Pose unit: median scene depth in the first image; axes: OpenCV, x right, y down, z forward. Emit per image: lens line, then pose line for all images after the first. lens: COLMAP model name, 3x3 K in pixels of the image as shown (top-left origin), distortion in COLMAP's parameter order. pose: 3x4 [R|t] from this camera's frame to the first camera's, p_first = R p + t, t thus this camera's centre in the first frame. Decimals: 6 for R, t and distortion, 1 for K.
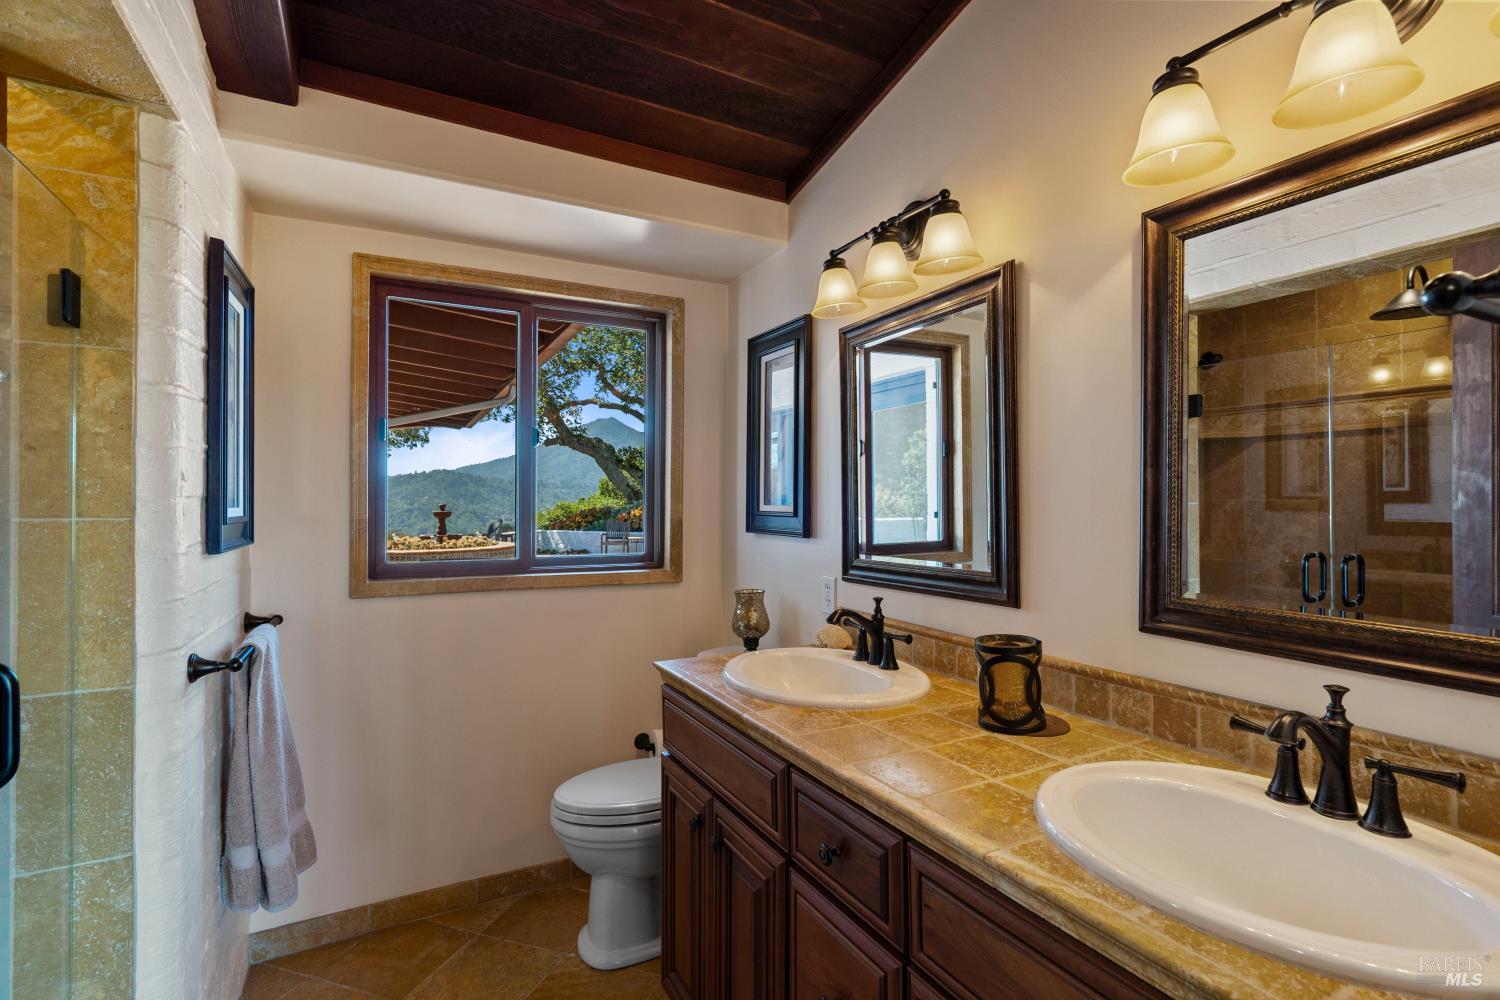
lens RADIAL K [[711.9, 0, 746.3], [0, 711.9, 495.1], [0, 0, 1]] dist [-0.001620, 0.002917]
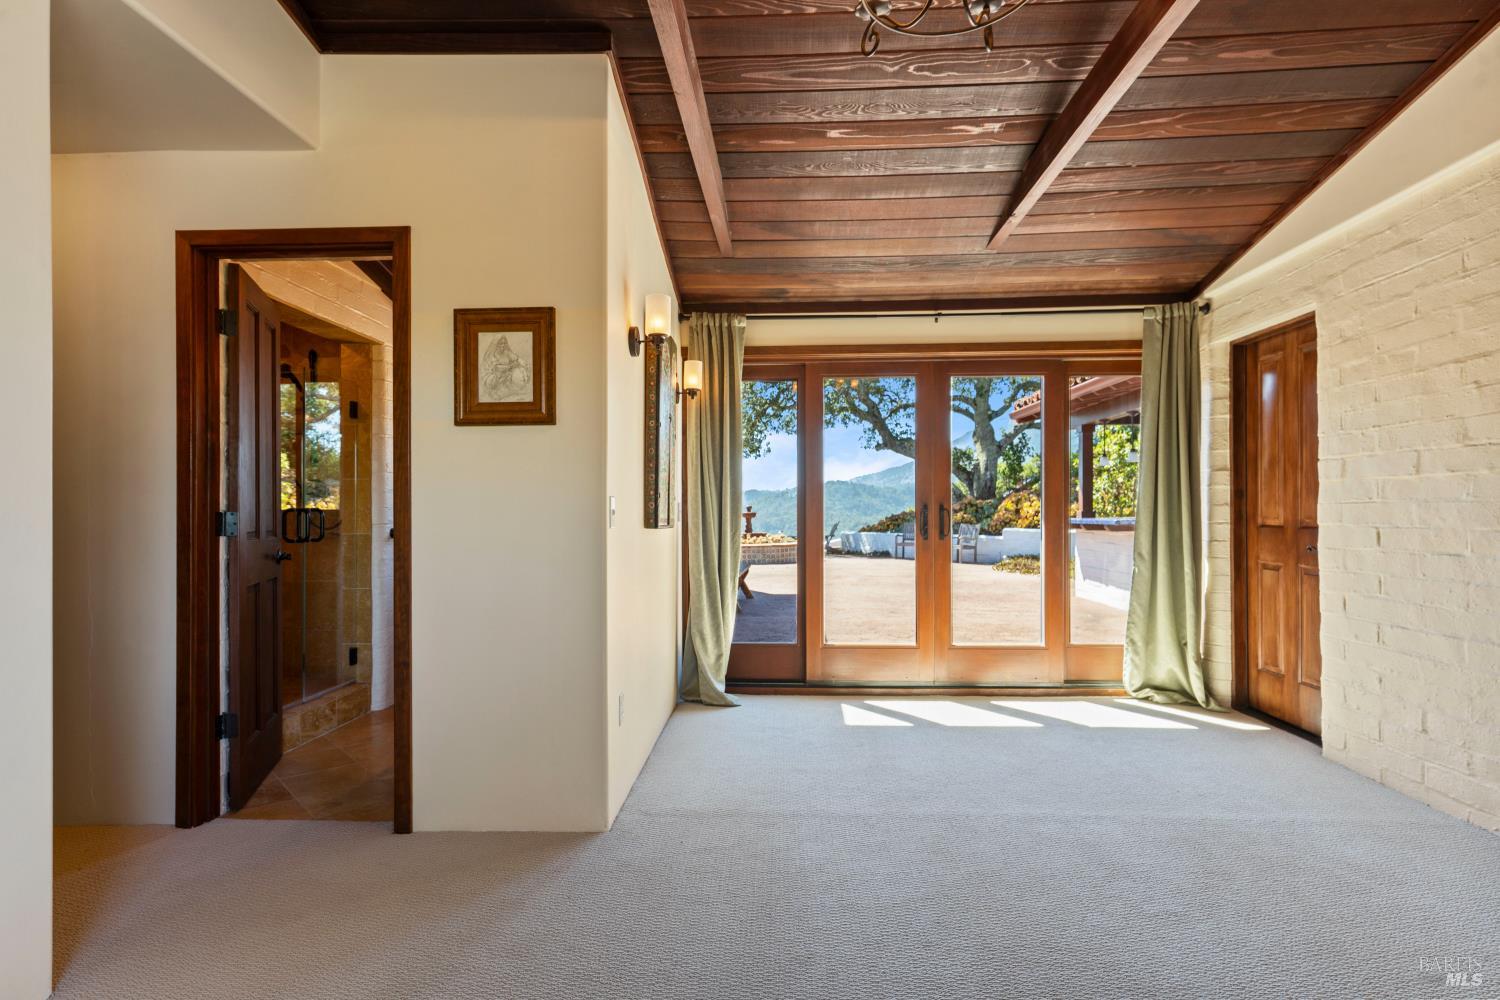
lens RADIAL K [[796.5, 0, 750.4], [0, 796.5, 504.2], [0, 0, 1]] dist [0.002972, 0.000183]
pose [[0.868797, -0.003309, -0.495158, 2.250067], [0.001833, 0.999992, -0.003466, 0.156680], [0.495166, 0.002103, 0.868796, -1.166738]]
